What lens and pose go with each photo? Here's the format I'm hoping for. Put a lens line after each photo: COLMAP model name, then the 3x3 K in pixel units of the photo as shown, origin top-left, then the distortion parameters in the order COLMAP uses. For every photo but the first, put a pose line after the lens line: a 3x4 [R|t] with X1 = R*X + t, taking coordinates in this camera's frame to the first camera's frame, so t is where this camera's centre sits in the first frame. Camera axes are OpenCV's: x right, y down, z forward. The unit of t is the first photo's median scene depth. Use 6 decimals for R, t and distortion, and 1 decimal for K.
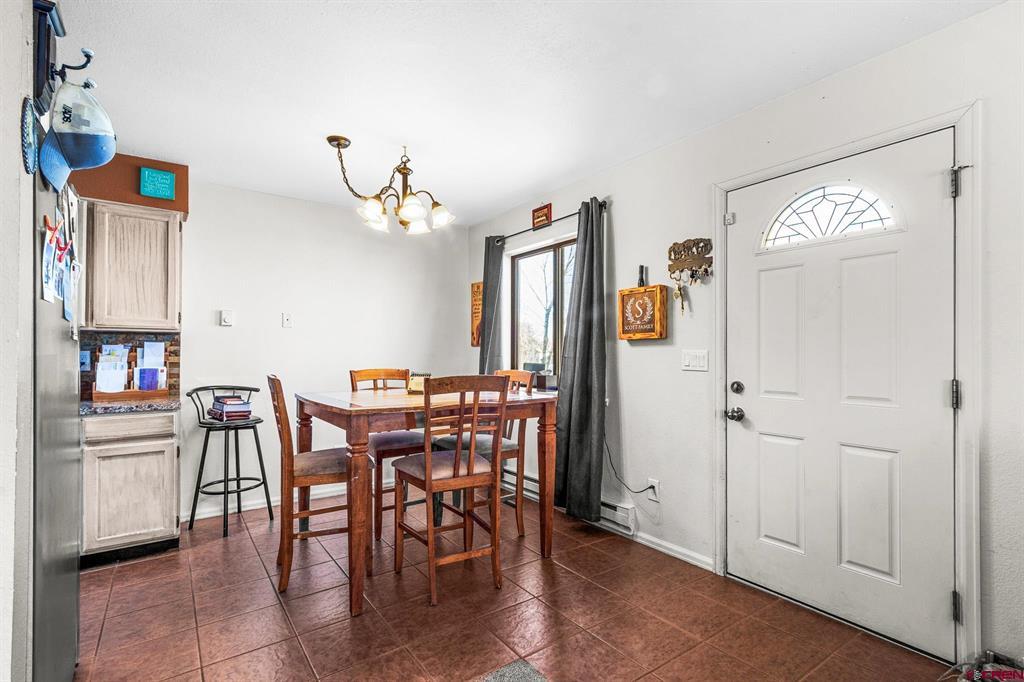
lens RADIAL K [[478.7, 0, 507.8], [0, 478.7, 350.9], [0, 0, 1]] dist [0.000039, -0.001117]
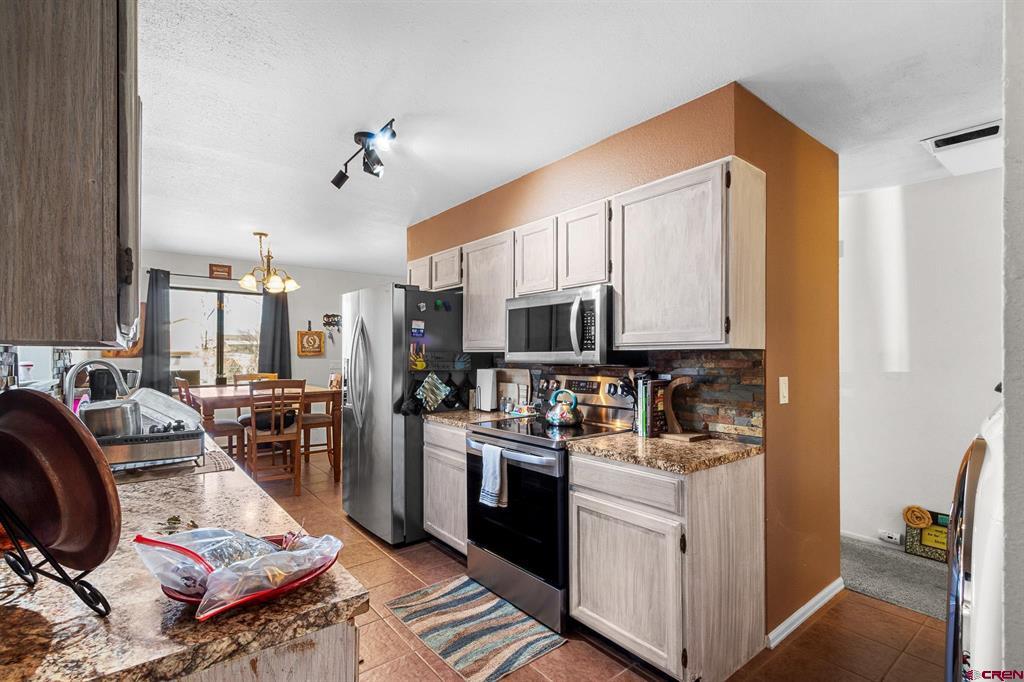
lens RADIAL K [[478.7, 0, 510.7], [0, 478.7, 350.5], [0, 0, 1]] dist [0.000039, -0.001117]
pose [[-0.058018, 0.014459, 0.998211, -1.785737], [-0.009786, 0.999839, -0.015052, -0.025682], [-0.998268, -0.010642, -0.057867, 0.291890]]
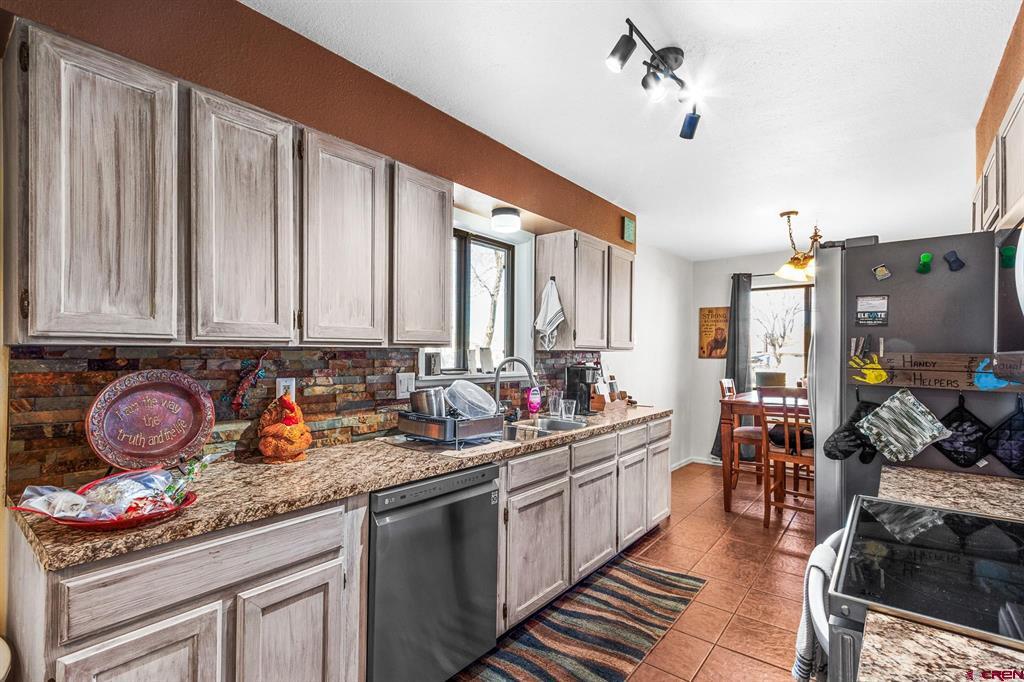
lens RADIAL K [[478.7, 0, 505.2], [0, 478.7, 349.9], [0, 0, 1]] dist [0.000039, -0.001117]
pose [[0.965843, 0.015982, 0.258633, -1.213806], [-0.016764, 0.999859, 0.000819, -0.034006], [-0.258584, -0.005127, 0.965975, -0.096760]]
